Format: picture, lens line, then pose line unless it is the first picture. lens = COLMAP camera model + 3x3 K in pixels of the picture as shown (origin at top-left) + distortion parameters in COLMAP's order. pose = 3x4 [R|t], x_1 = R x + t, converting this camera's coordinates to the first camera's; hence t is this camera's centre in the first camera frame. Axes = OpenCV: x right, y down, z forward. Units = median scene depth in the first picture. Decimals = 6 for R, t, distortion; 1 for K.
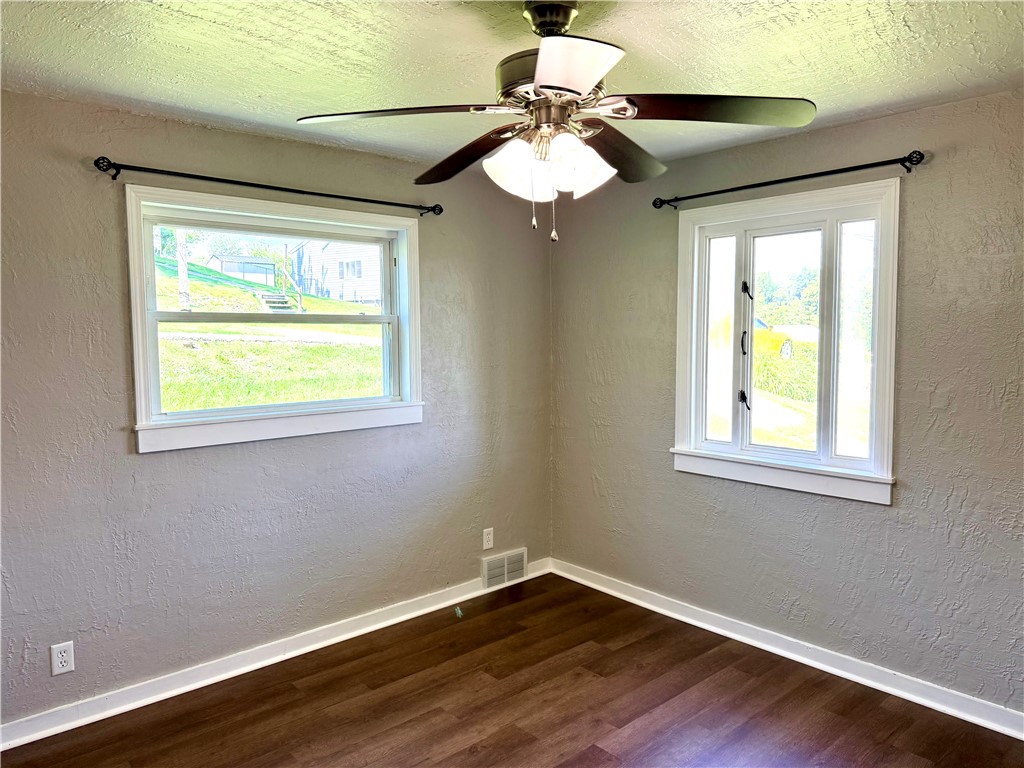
lens RADIAL K [[723.4, 0, 511.6], [0, 723.4, 356.2], [0, 0, 1]] dist [-0.010263, -0.002252]
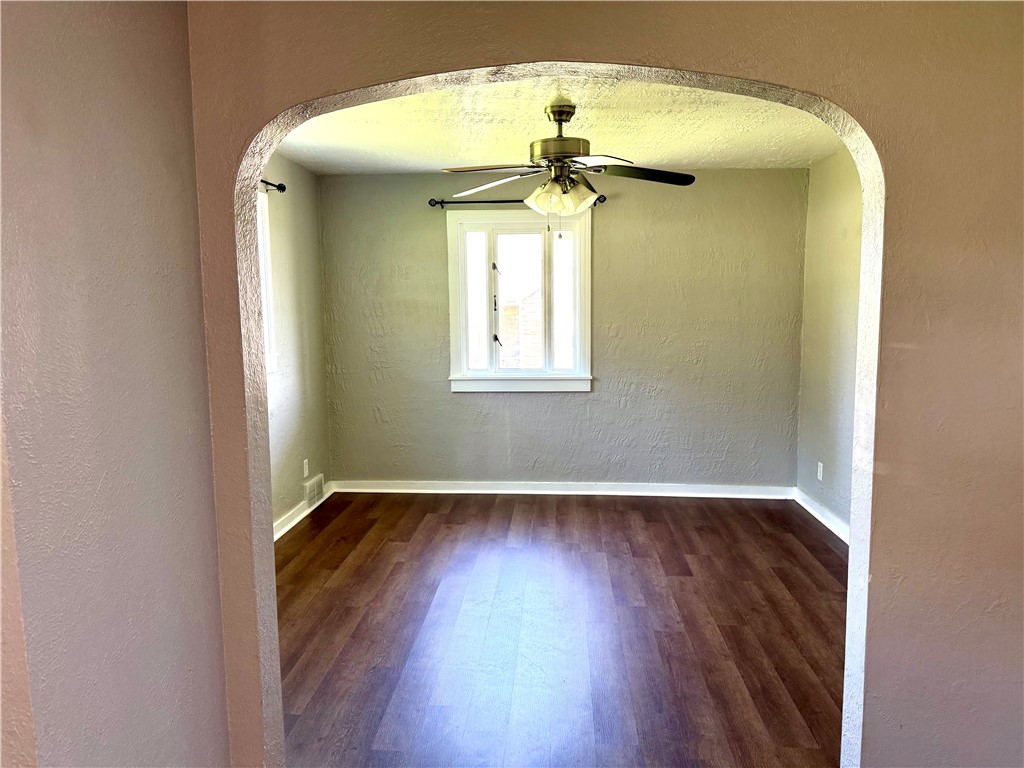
lens RADIAL K [[714.6, 0, 507.2], [0, 714.6, 380.3], [0, 0, 1]] dist [0.095307, -0.168793]
pose [[0.702255, -0.066927, 0.708773, -0.749738], [0.033627, 0.997579, 0.060880, 0.053793], [-0.711131, -0.018919, 0.702805, -0.089586]]
